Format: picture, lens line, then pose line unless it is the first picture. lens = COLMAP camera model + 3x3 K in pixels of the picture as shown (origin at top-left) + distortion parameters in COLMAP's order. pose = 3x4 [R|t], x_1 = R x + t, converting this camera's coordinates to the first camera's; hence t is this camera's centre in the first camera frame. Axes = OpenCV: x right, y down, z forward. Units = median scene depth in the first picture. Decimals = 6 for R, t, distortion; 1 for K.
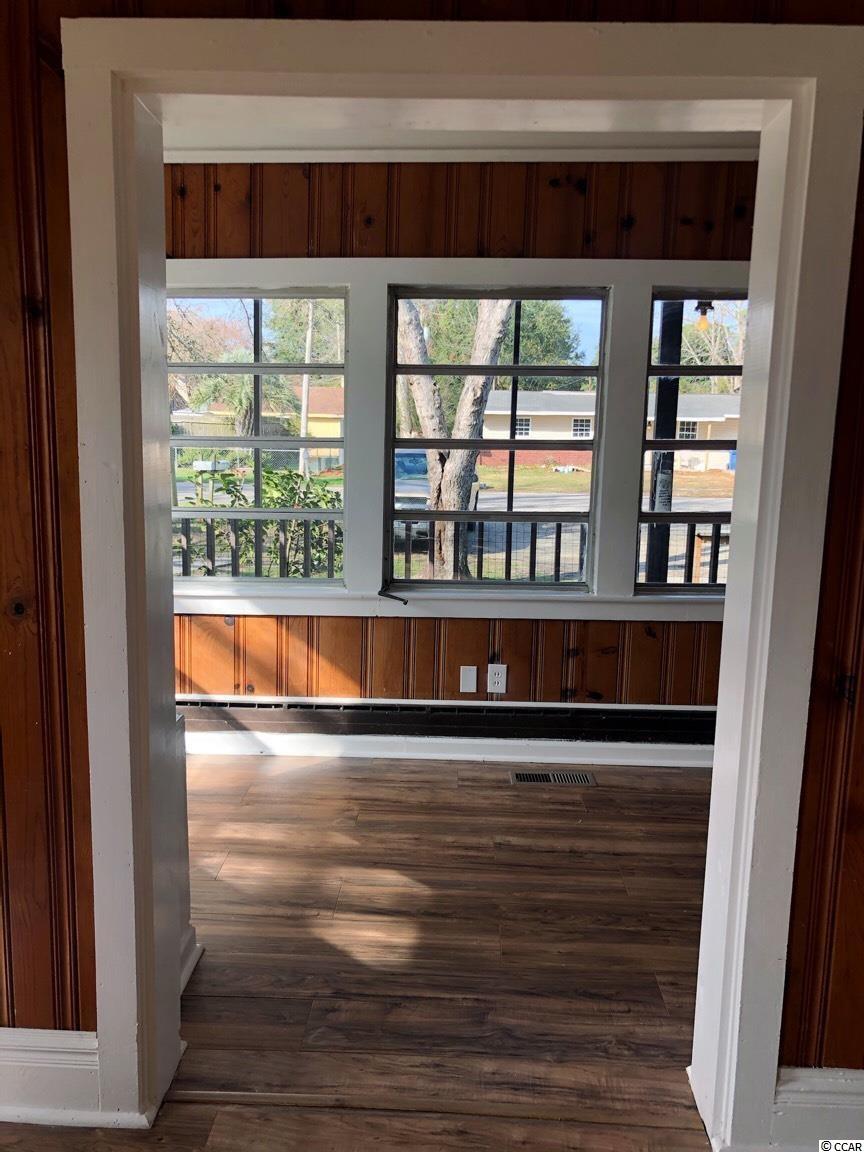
lens RADIAL K [[942.4, 0, 430.5], [0, 942.4, 579.9], [0, 0, 1]] dist [0.039758, -0.080854]
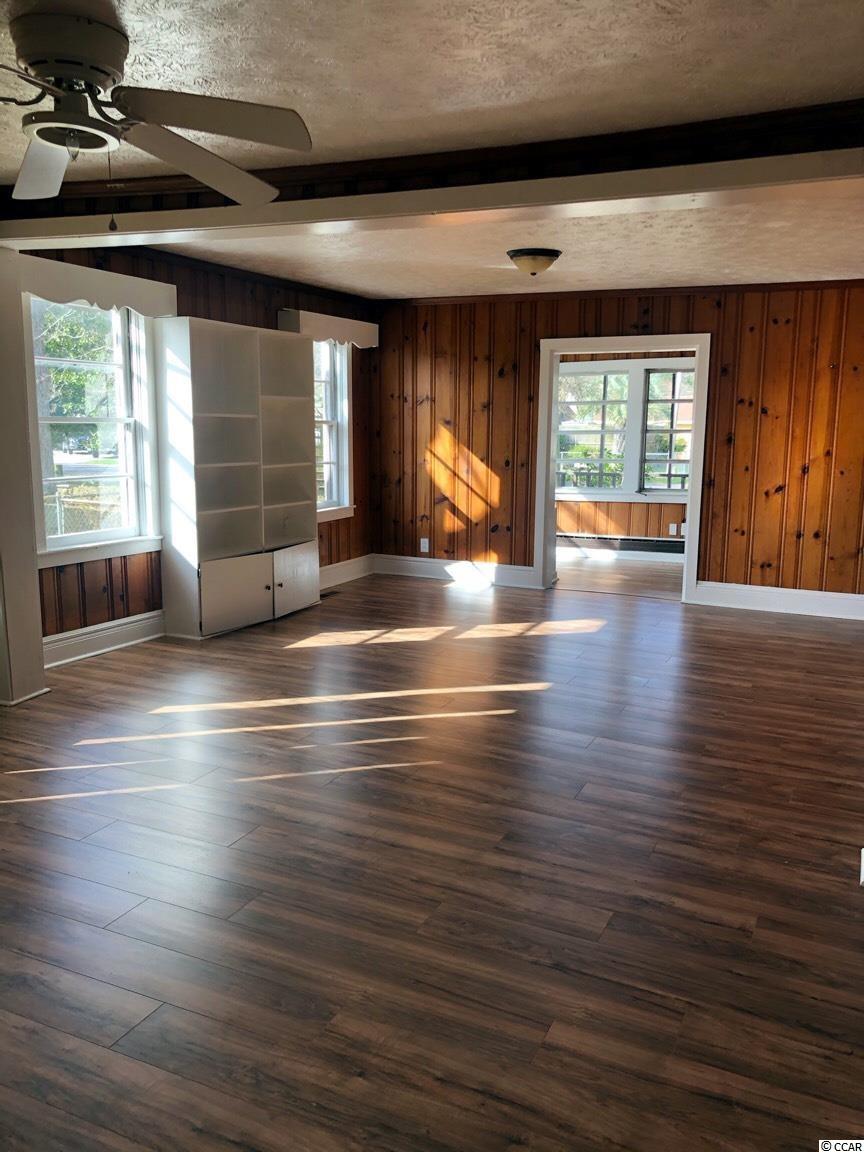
lens RADIAL K [[942.4, 0, 428.6], [0, 942.4, 600.4], [0, 0, 1]] dist [0.039758, -0.080854]
pose [[0.921498, 0.058392, -0.383968, 0.408767], [-0.053540, 0.998293, 0.023325, 0.265093], [0.384675, -0.000937, 0.923052, -1.483126]]
